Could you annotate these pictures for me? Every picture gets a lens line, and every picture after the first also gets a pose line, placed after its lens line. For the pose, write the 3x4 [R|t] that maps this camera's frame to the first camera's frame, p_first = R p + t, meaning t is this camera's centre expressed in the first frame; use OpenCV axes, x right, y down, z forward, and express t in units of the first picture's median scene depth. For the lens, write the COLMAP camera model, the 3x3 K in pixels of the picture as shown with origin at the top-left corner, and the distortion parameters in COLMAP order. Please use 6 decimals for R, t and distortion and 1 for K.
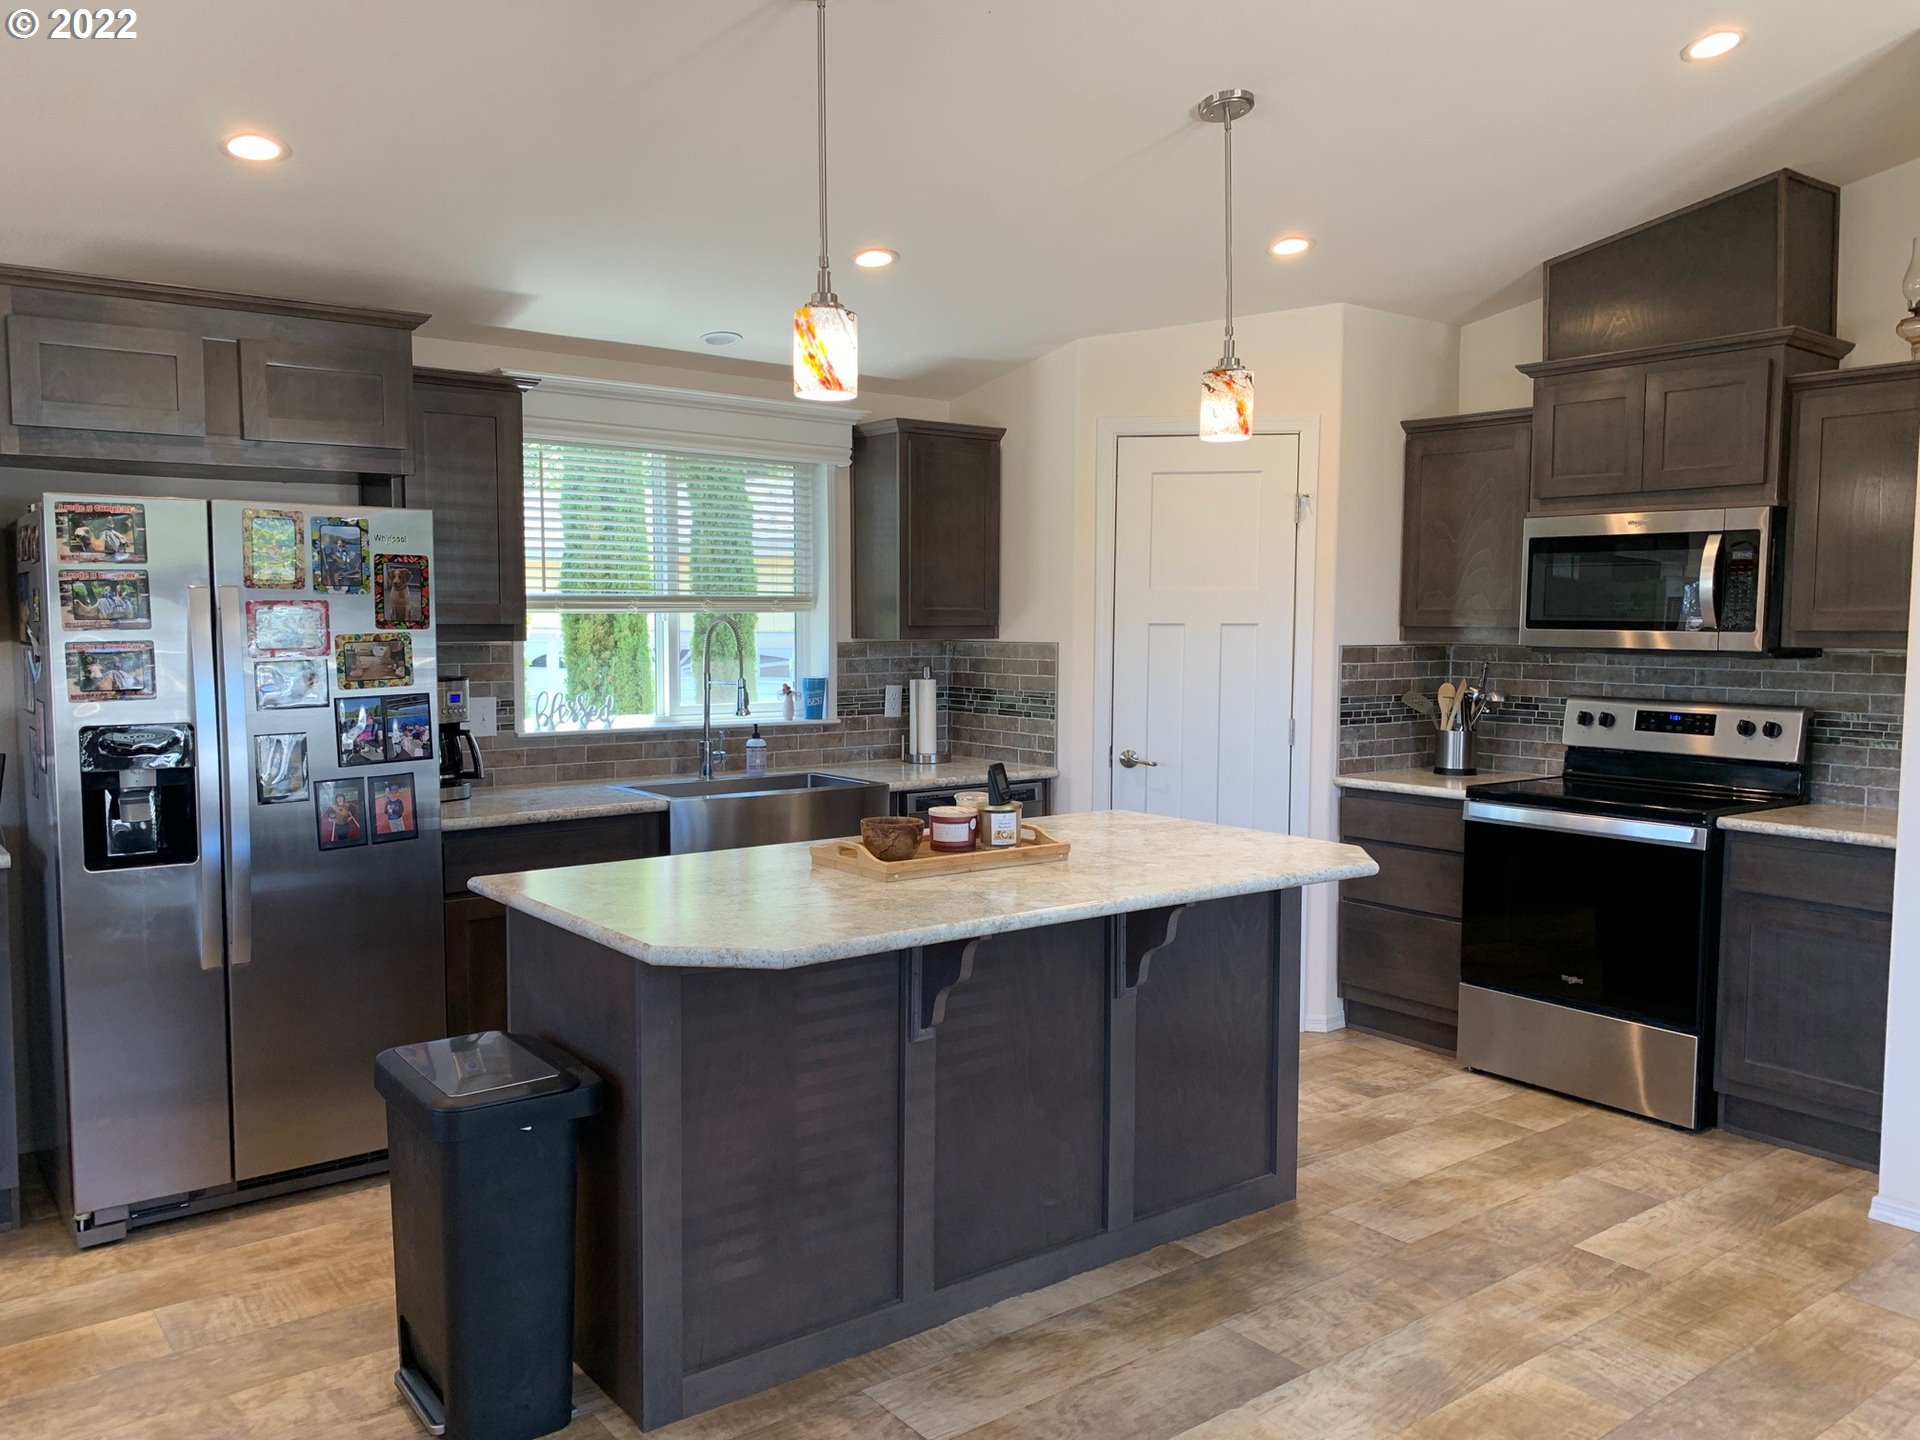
lens RADIAL K [[1462.3, 0, 964.0], [0, 1462.3, 722.1], [0, 0, 1]] dist [0.038707, -0.035596]
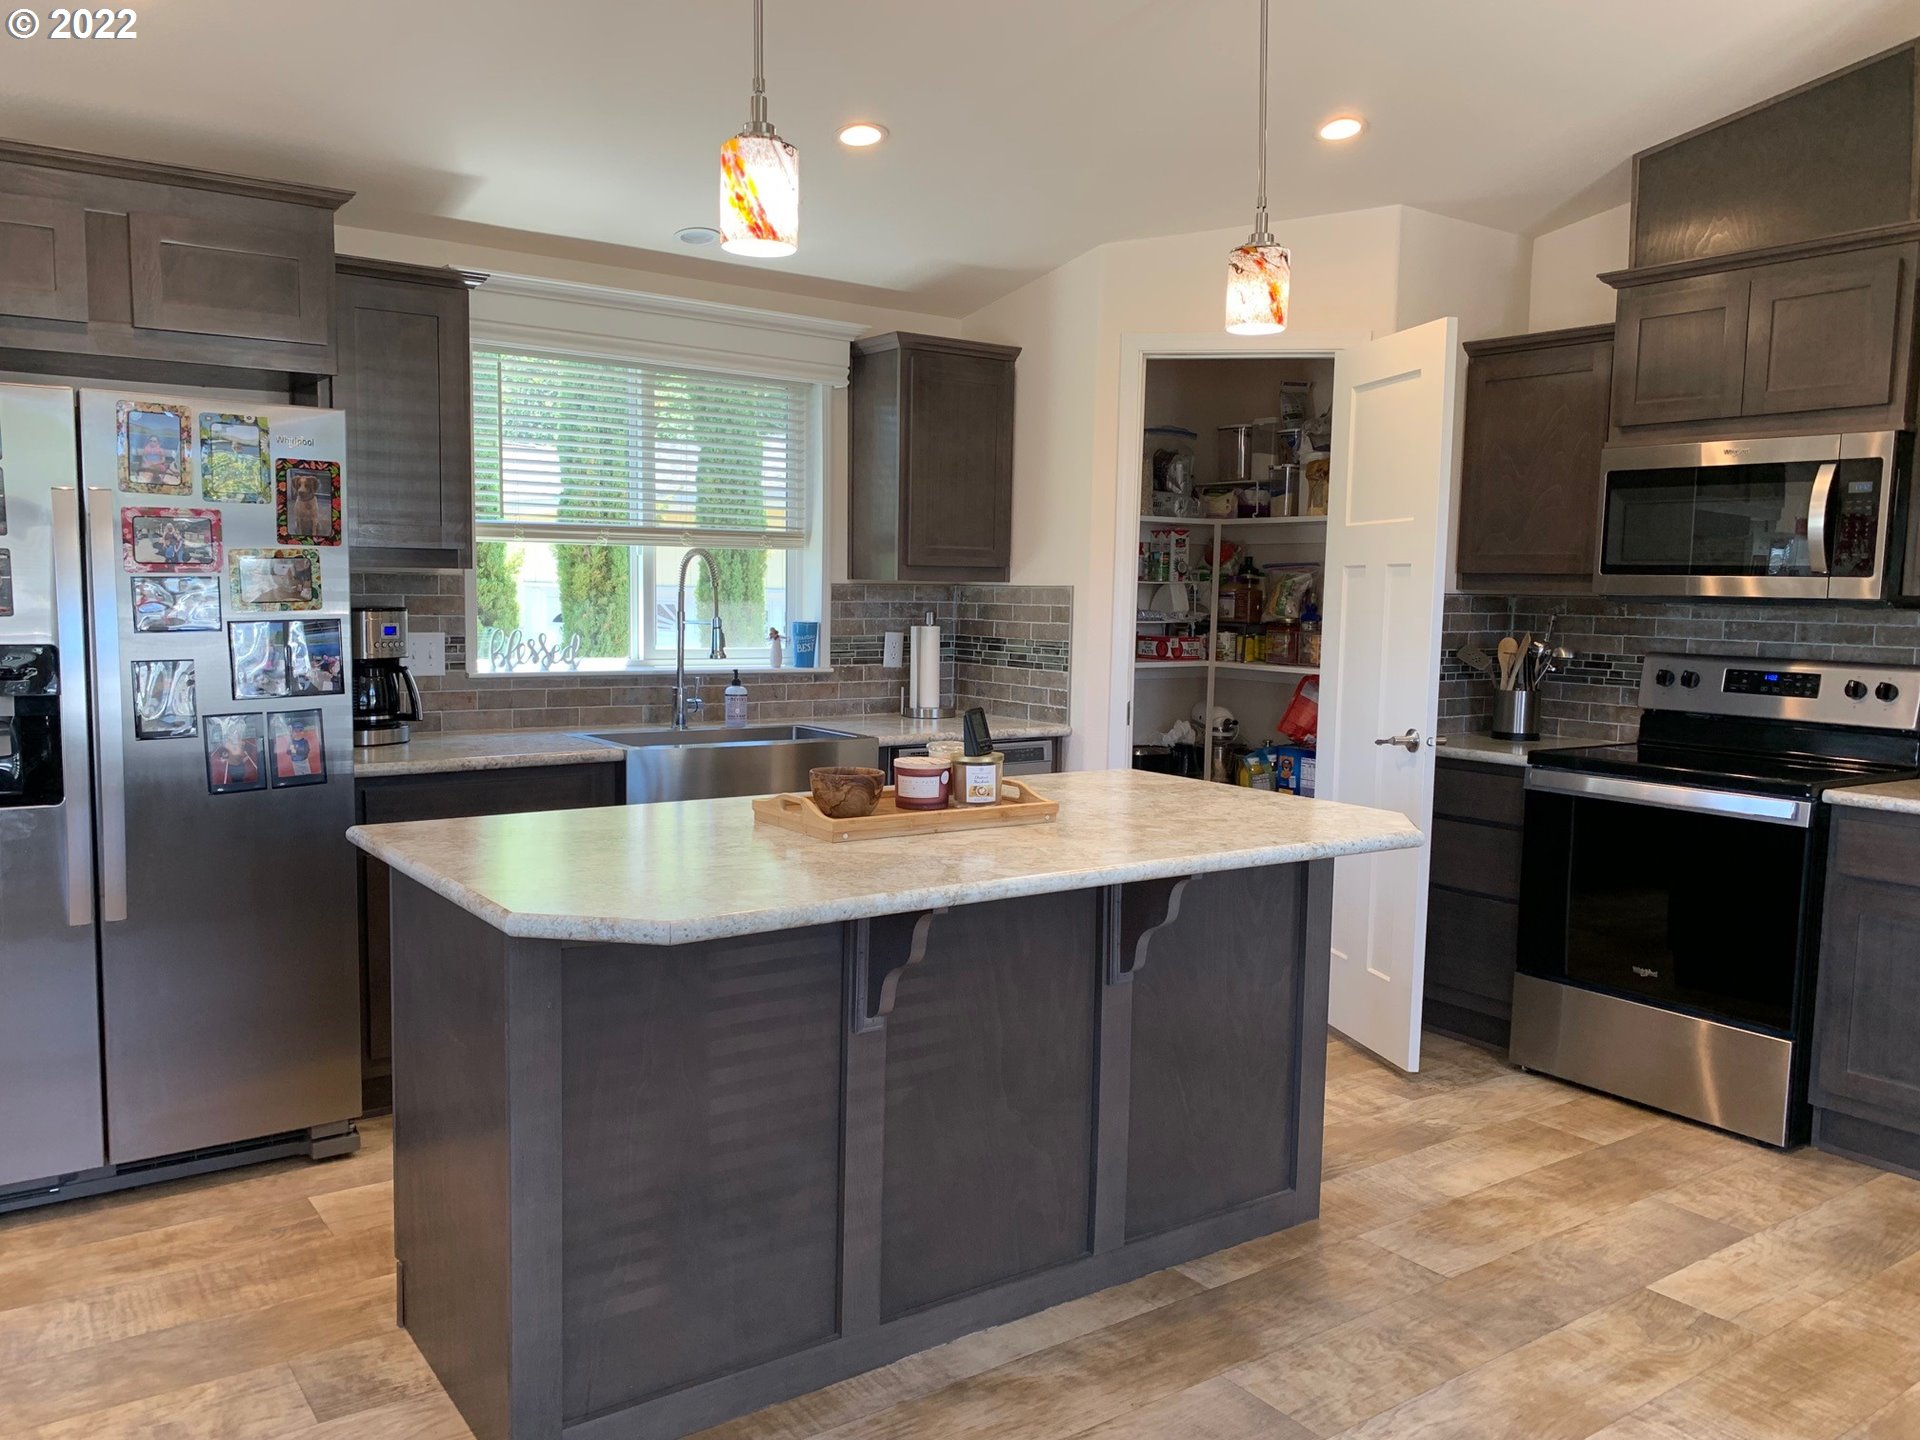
lens RADIAL K [[1462.3, 0, 957.7], [0, 1462.3, 728.9], [0, 0, 1]] dist [0.038707, -0.035596]
pose [[0.999195, 0.017887, -0.035908, 0.038807], [-0.016990, 0.999540, 0.025132, 0.017633], [0.036341, -0.024501, 0.999039, 0.132081]]
